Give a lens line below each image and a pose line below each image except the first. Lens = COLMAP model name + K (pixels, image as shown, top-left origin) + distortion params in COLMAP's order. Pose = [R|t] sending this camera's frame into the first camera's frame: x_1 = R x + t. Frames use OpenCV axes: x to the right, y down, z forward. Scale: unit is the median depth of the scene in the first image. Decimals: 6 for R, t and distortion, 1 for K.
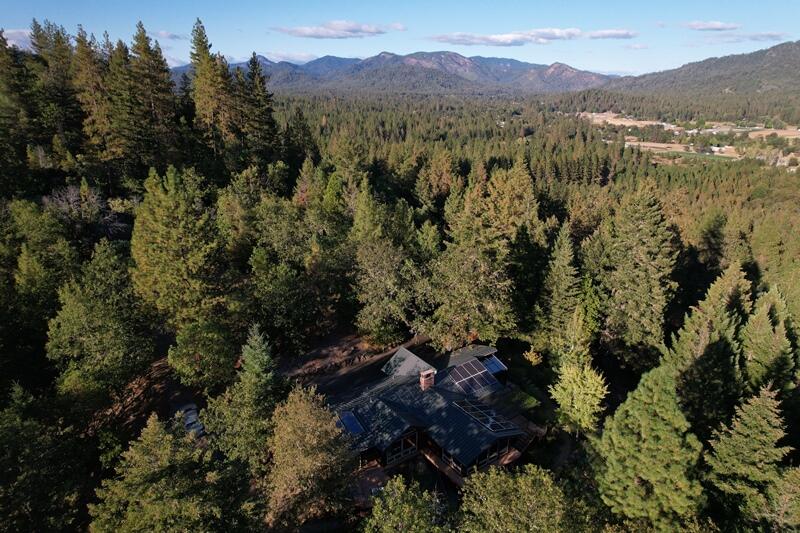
lens RADIAL K [[515.0, 0, 398.3], [0, 515.0, 271.3], [0, 0, 1]] dist [-0.032356, 0.014540]
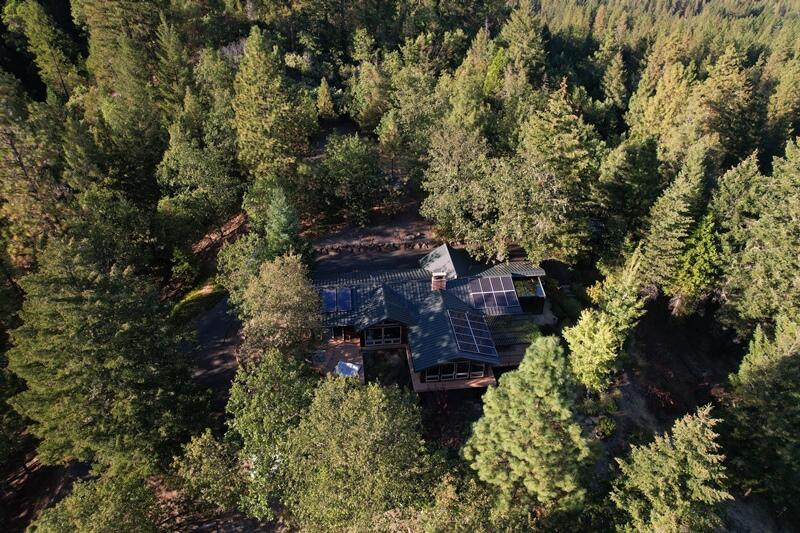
lens RADIAL K [[515.0, 0, 398.4], [0, 515.0, 265.6], [0, 0, 1]] dist [-0.032356, 0.014540]
pose [[0.873400, 0.265525, -0.408251, 0.304683], [-0.168238, 0.951188, 0.258724, -0.045008], [0.457021, -0.157286, 0.875439, 0.098245]]
